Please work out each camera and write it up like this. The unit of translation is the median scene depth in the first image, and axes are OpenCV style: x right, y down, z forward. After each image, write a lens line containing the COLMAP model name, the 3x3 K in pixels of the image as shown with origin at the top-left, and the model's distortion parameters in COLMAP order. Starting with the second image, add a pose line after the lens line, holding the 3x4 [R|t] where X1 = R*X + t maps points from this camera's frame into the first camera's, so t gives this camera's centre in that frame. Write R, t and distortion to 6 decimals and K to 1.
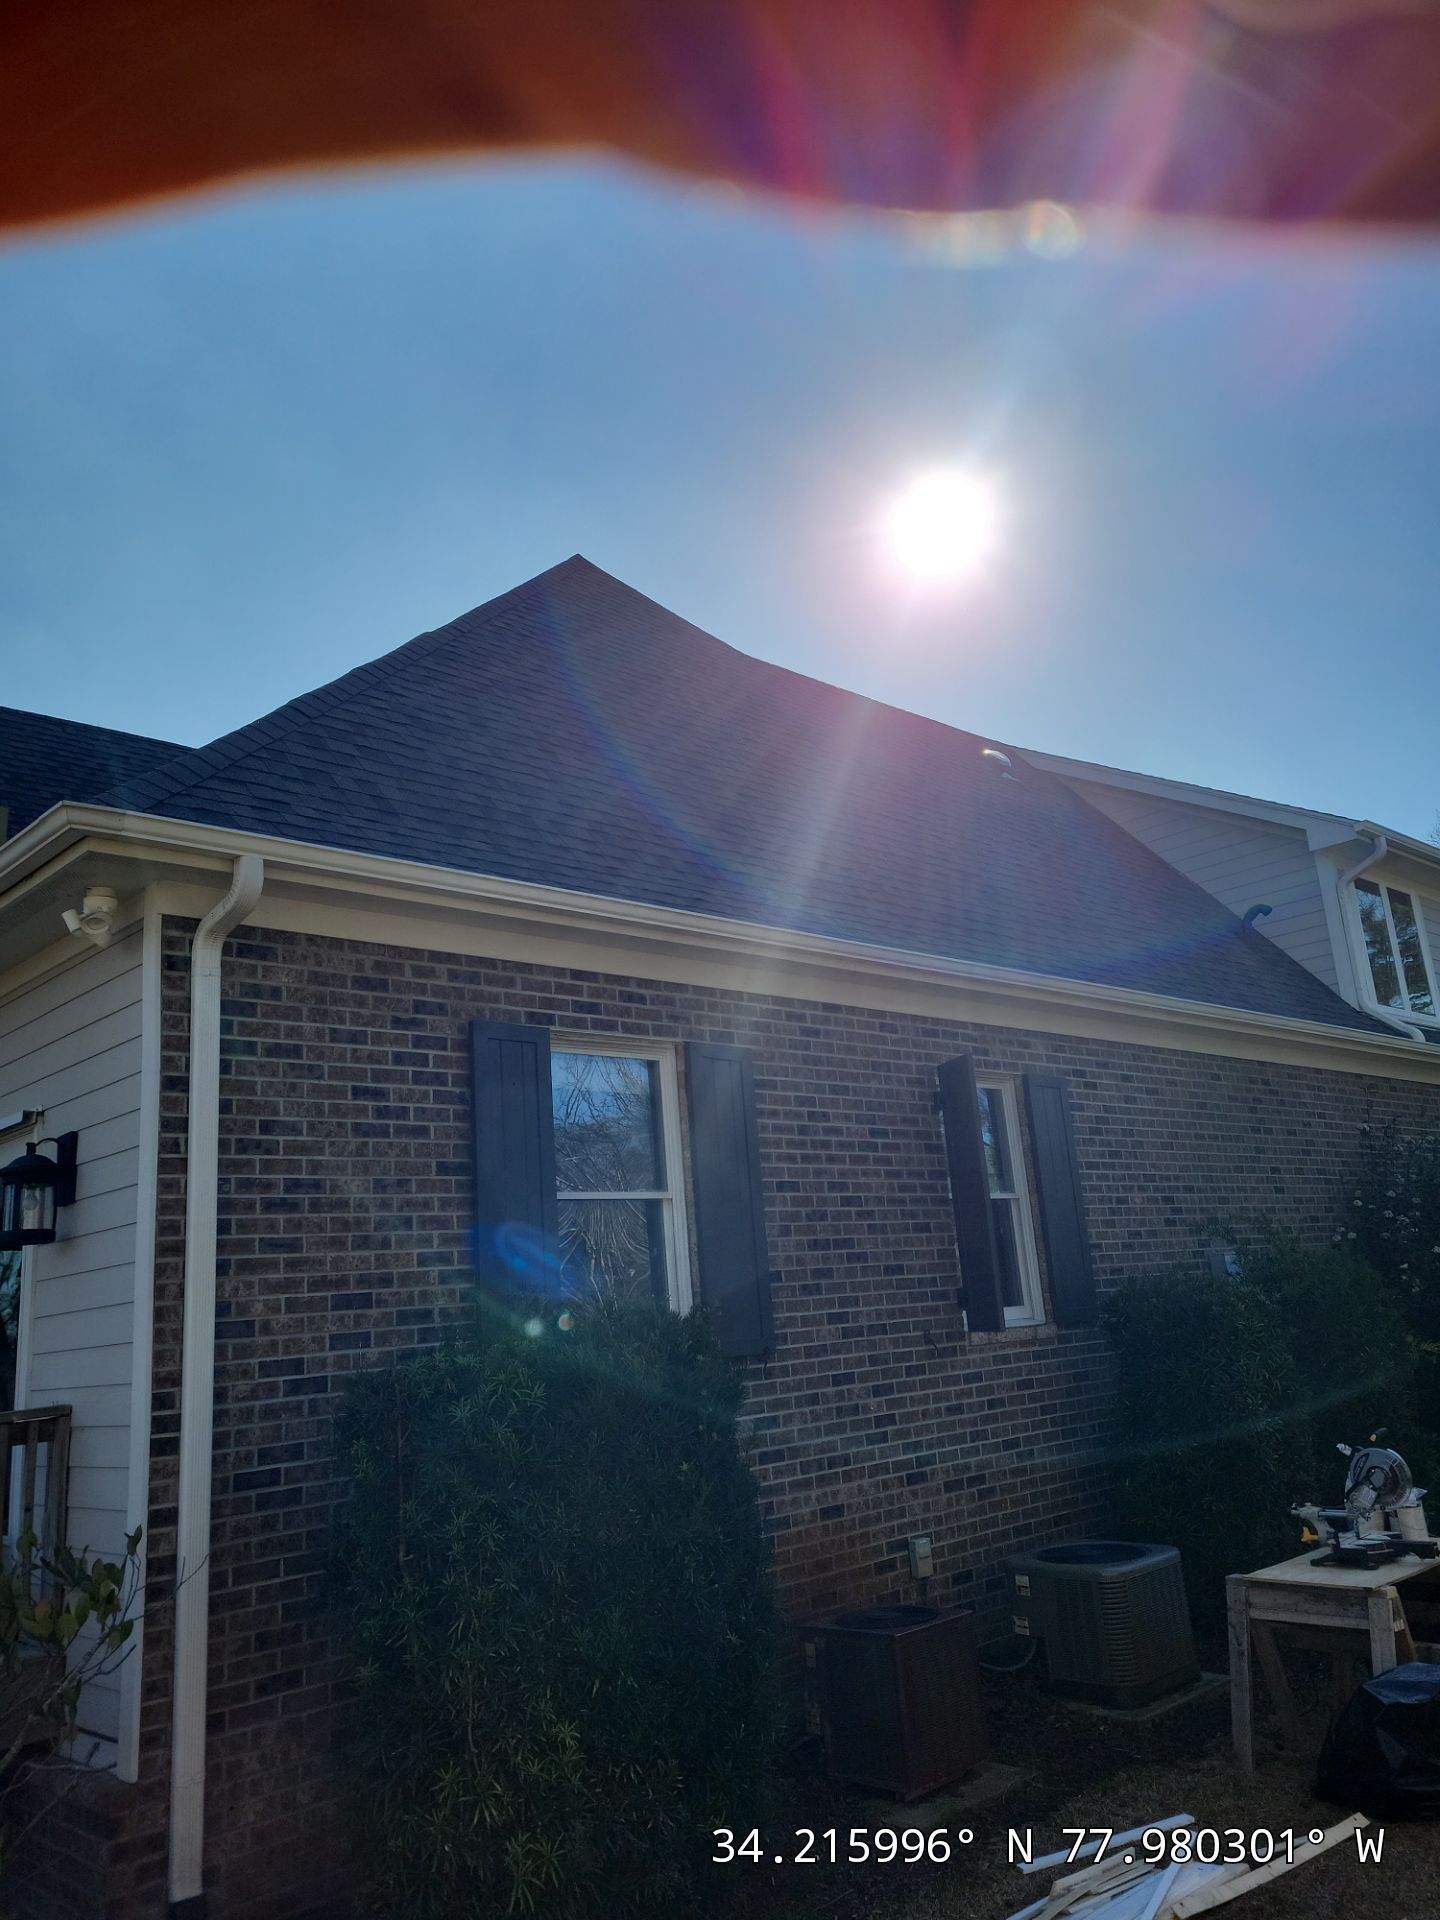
lens RADIAL K [[1463.3, 0, 722.2], [0, 1463.3, 950.4], [0, 0, 1]] dist [0.075753, -0.050914]
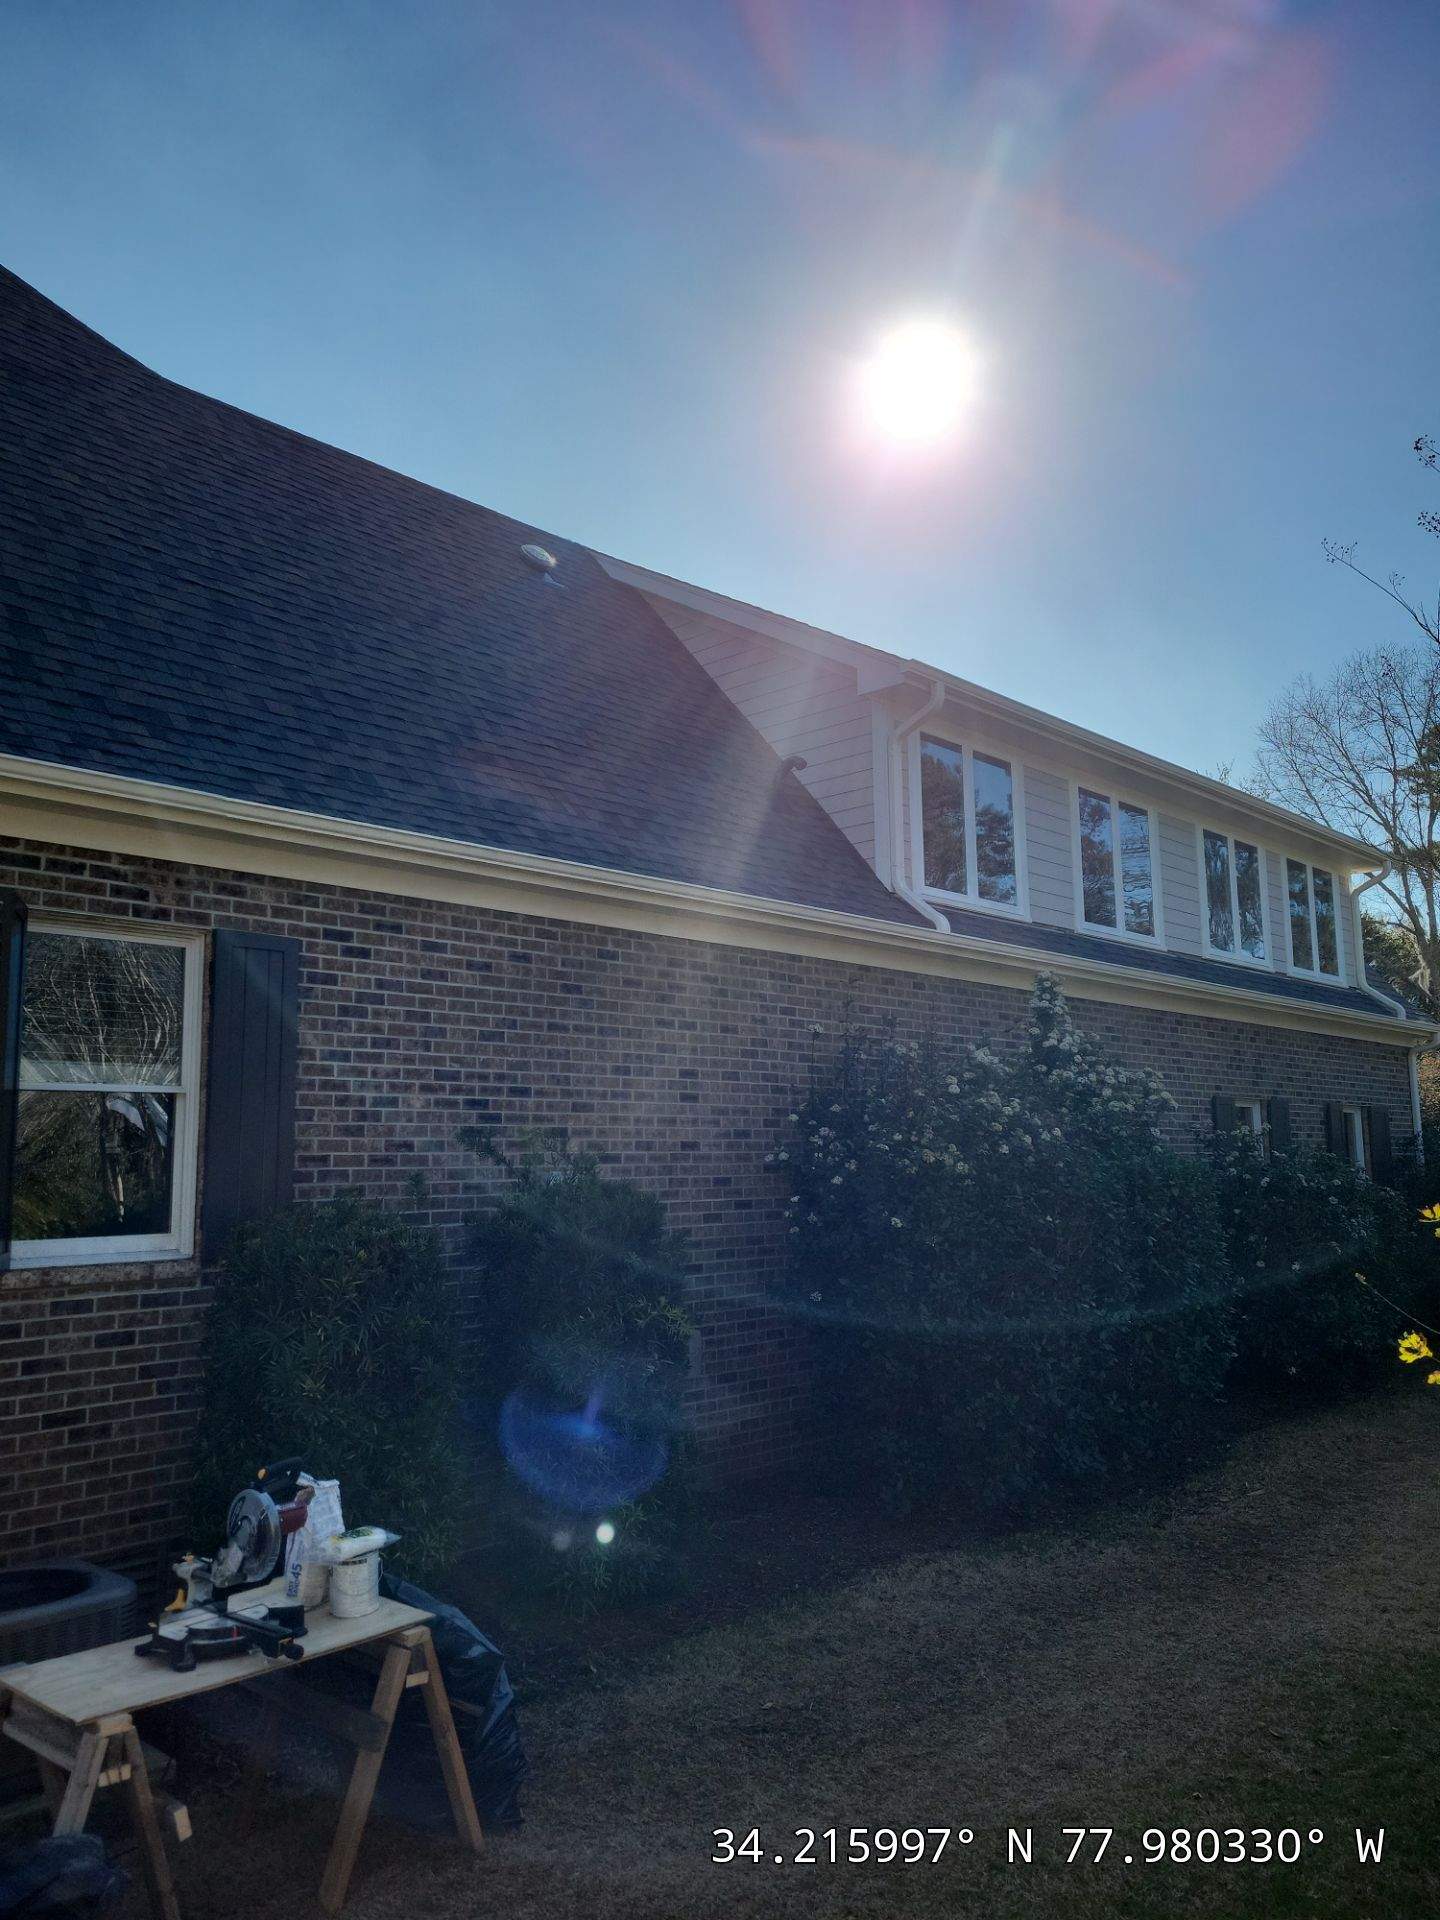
lens RADIAL K [[1463.3, 0, 728.9], [0, 1463.3, 974.3], [0, 0, 1]] dist [0.075753, -0.050914]
pose [[0.996916, 0.069150, 0.037092, 0.182936], [-0.072715, 0.991767, 0.105406, 0.003775], [-0.029498, -0.107778, 0.993737, 0.102861]]
